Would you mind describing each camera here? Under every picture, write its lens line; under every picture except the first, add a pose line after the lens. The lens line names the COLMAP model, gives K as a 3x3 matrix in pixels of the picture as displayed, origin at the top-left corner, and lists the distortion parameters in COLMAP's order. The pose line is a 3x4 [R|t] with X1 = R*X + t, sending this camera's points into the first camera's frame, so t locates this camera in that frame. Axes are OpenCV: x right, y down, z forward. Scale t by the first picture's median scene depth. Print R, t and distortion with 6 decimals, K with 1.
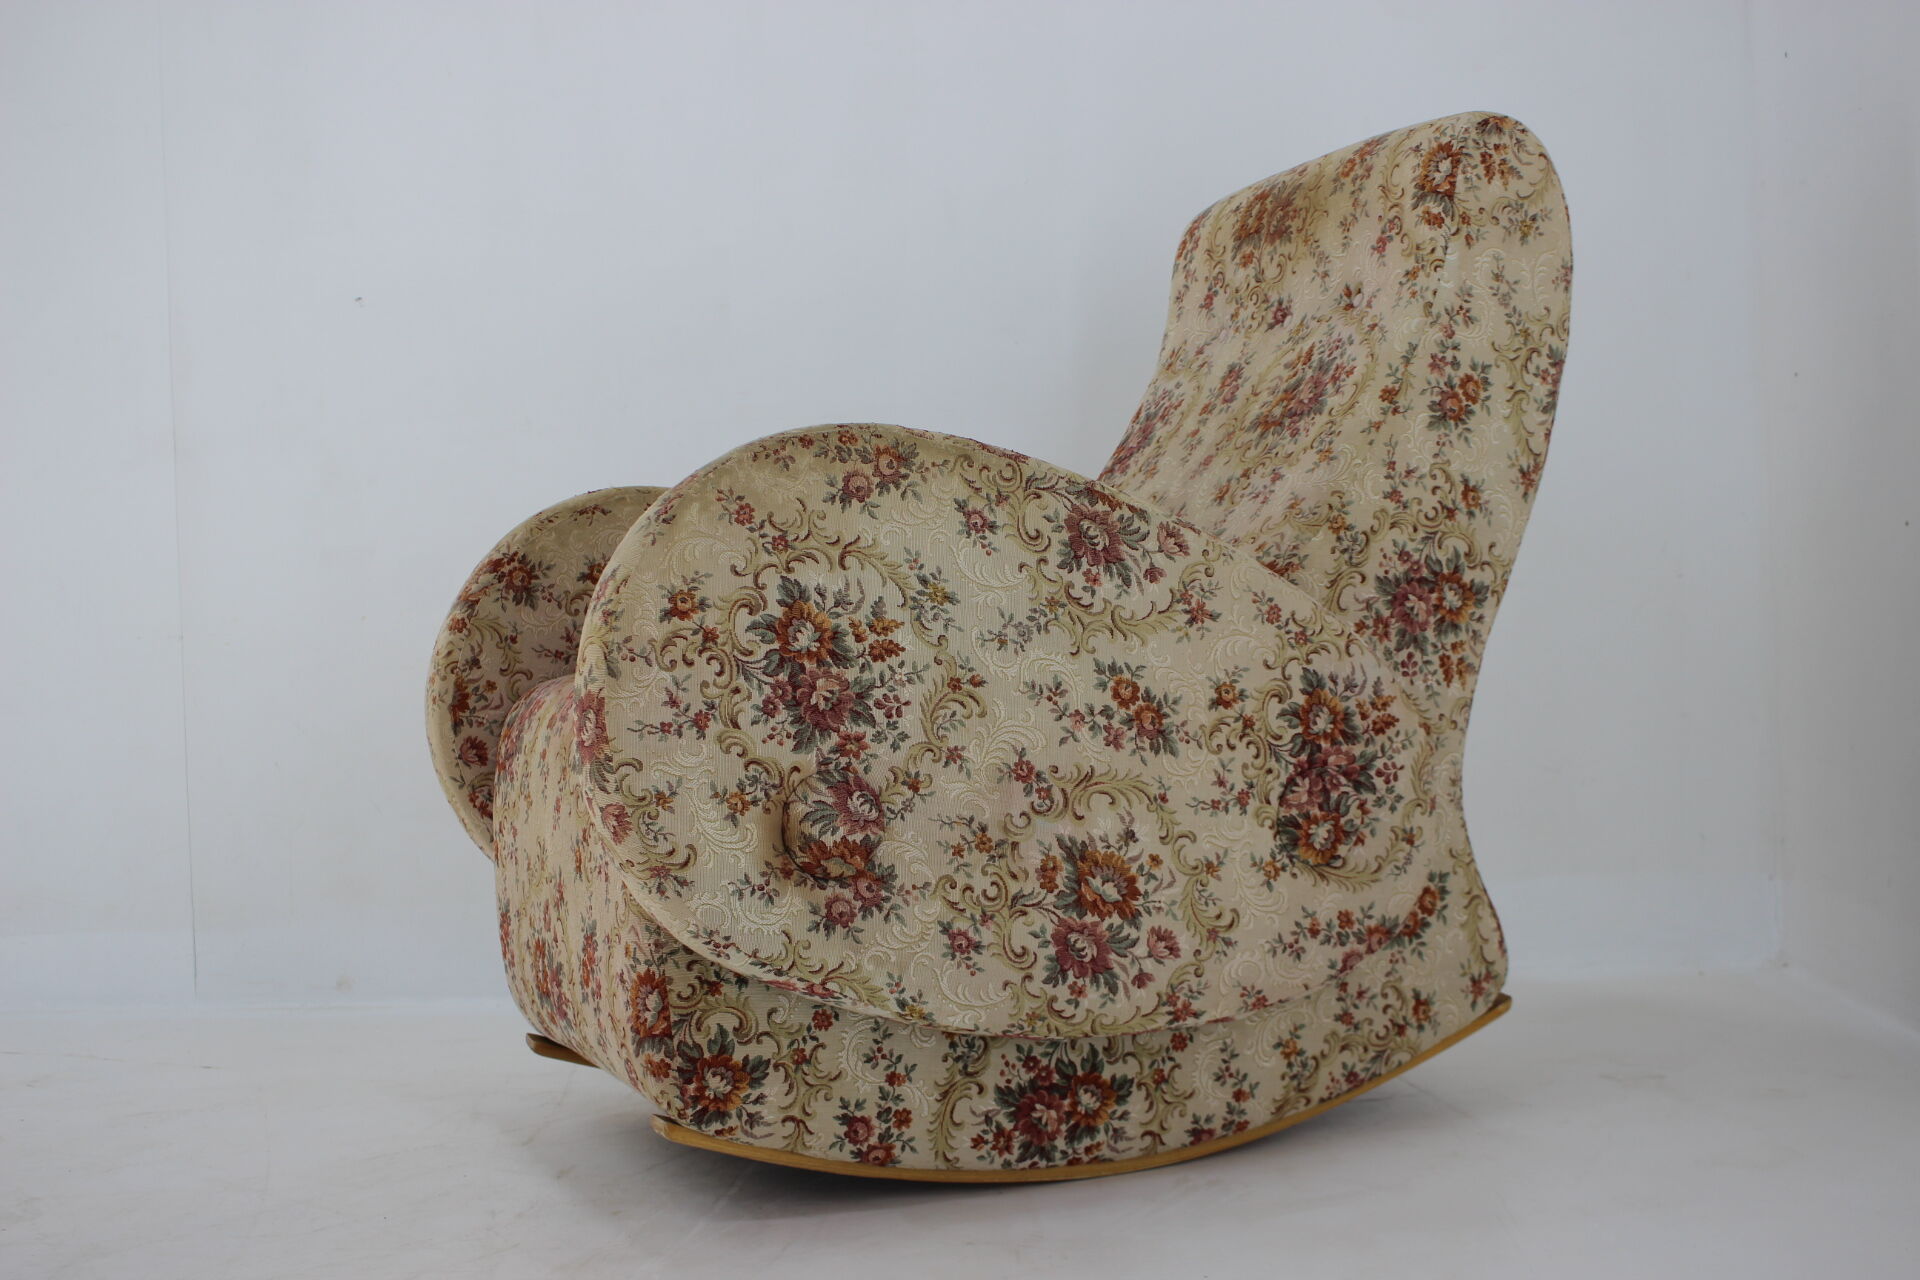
lens RADIAL K [[2214.1, 0, 960.0], [0, 2214.1, 640.0], [0, 0, 1]] dist [-0.104226, 0.013695]
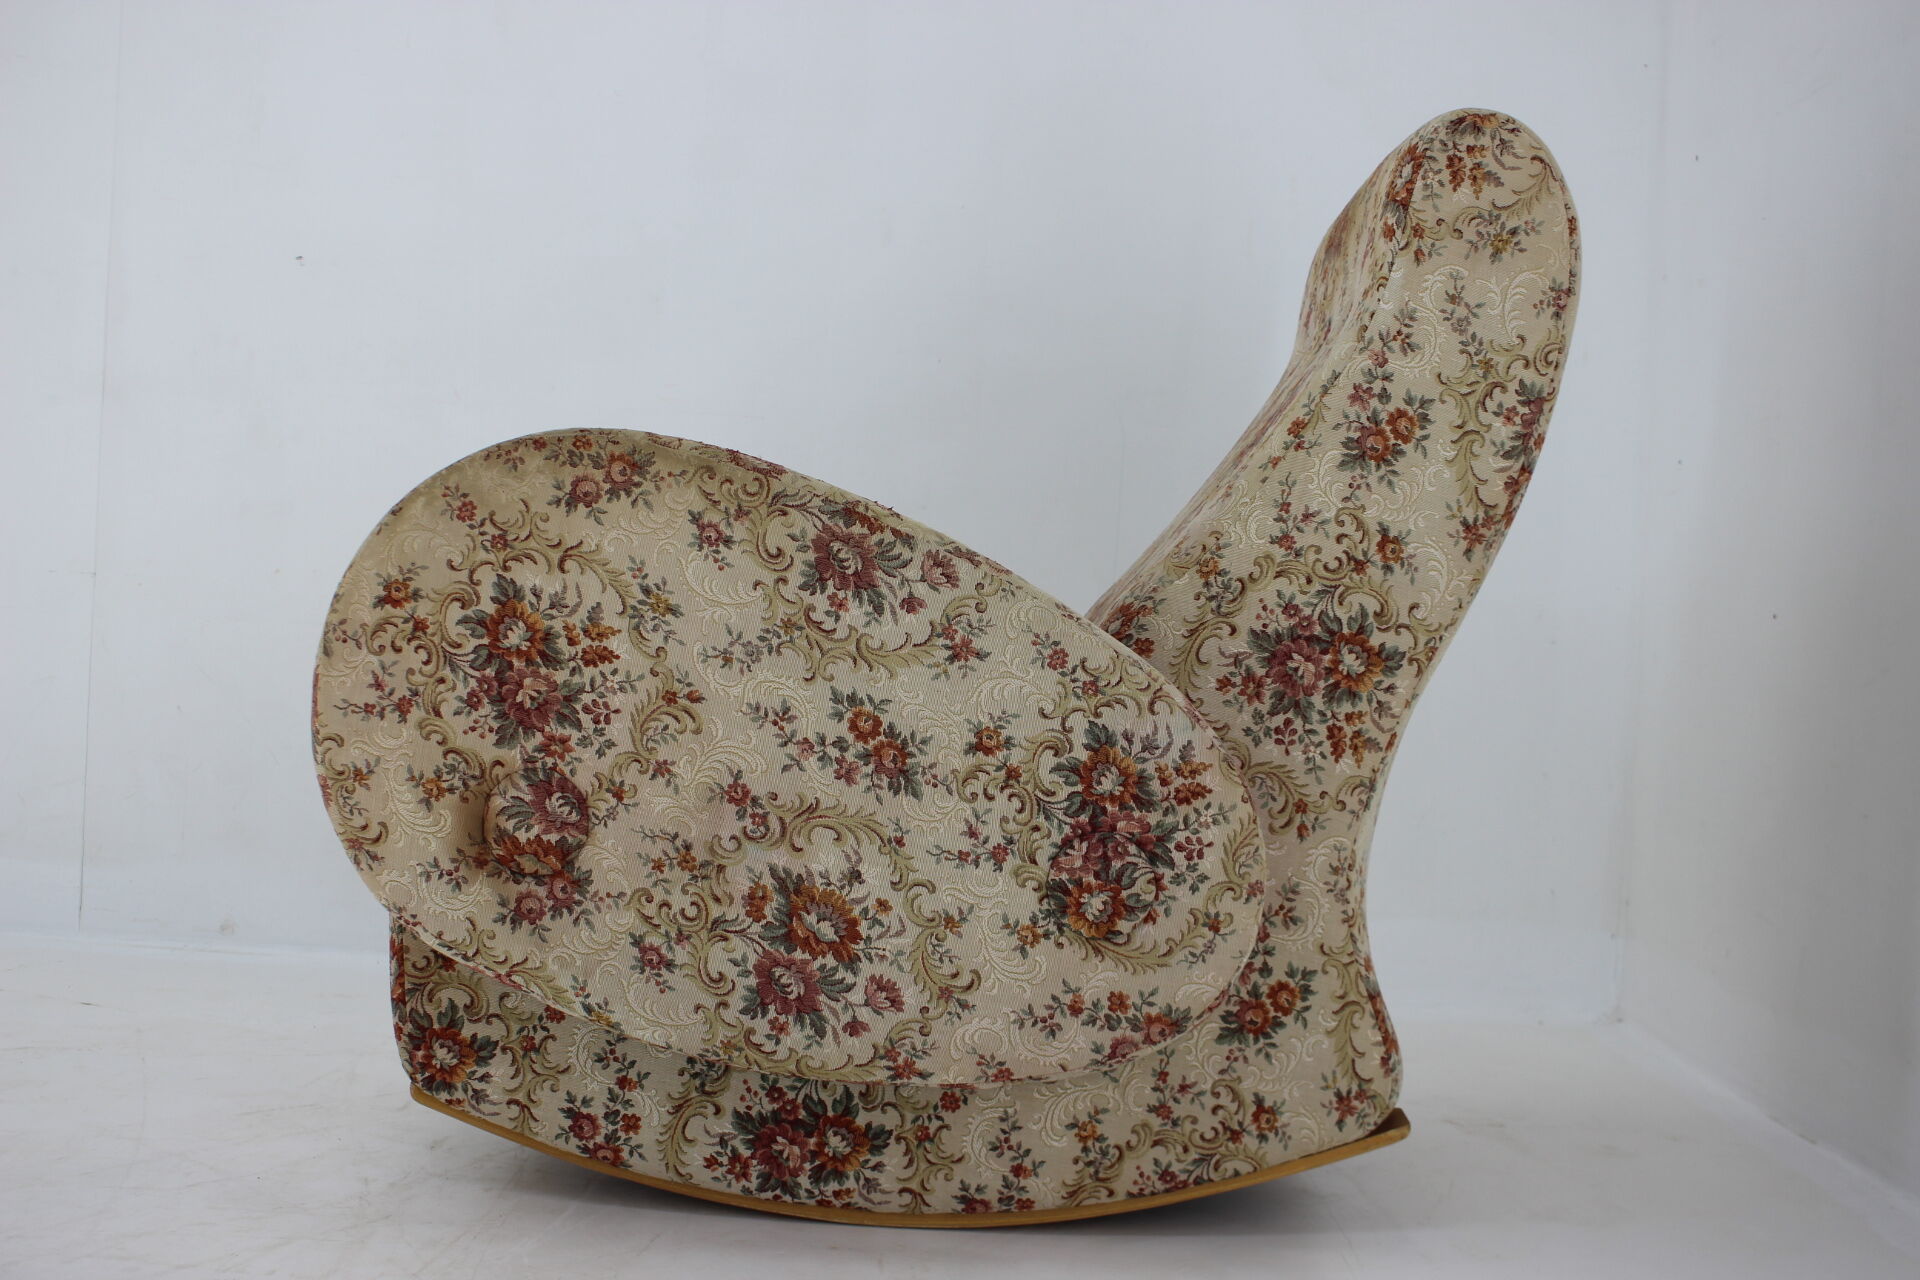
lens RADIAL K [[2121.8, 0, 960.0], [0, 2121.8, 640.0], [0, 0, 1]] dist [-0.110551, 0.028147]
pose [[0.904173, 0.091584, -0.417233, 0.482453], [-0.089708, 0.995675, 0.024152, -0.038074], [0.417641, 0.015591, 0.908479, 0.186761]]
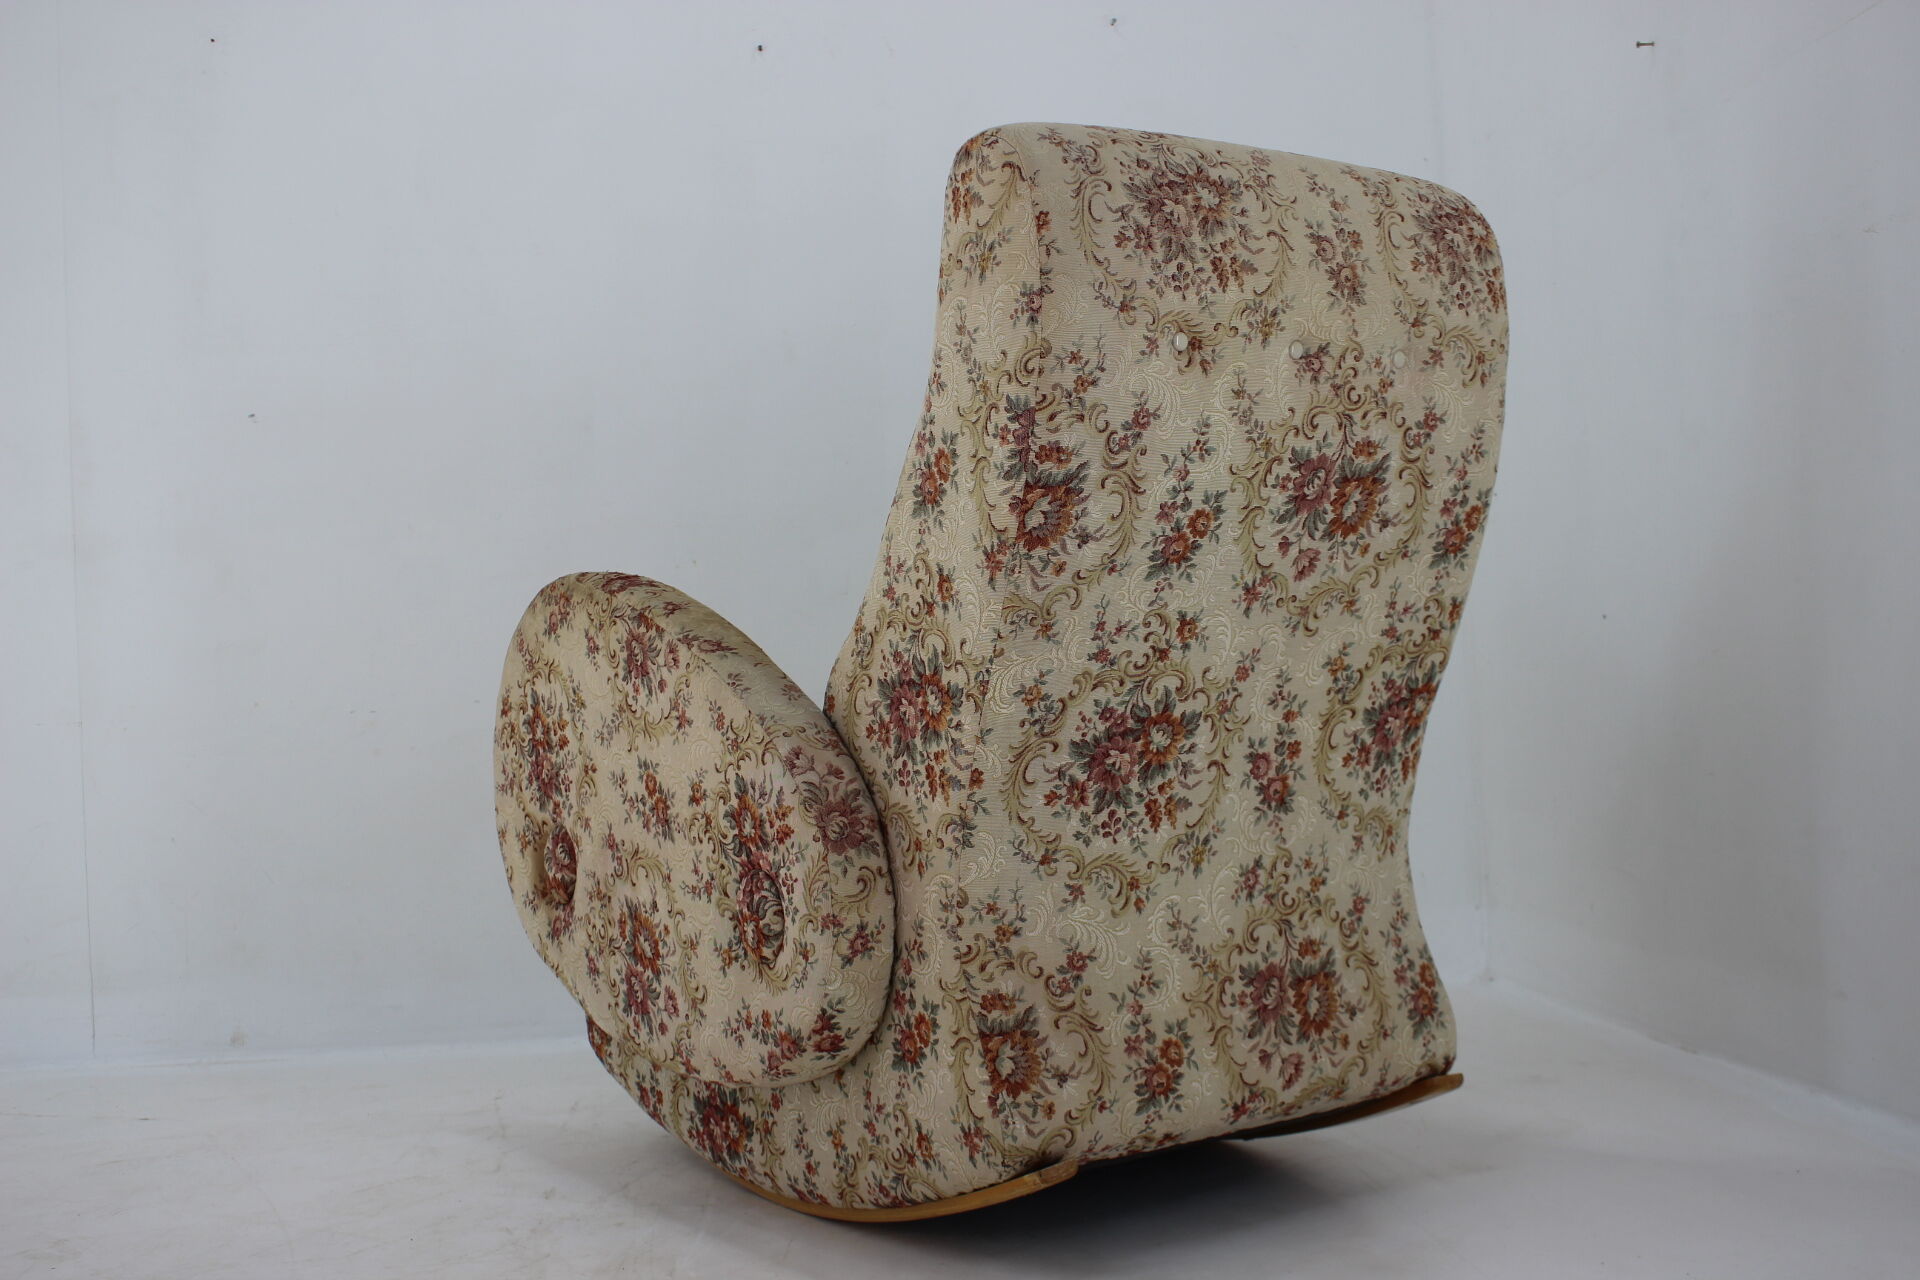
lens RADIAL K [[2030.6, 0, 939.8], [0, 2030.6, 633.3], [0, 0, 1]] dist [-0.116450, 0.042360]
pose [[0.162580, 0.002396, -0.986693, 1.159080], [0.038397, 0.999224, 0.008753, -0.060547], [0.985948, -0.039309, 0.162361, 0.967840]]
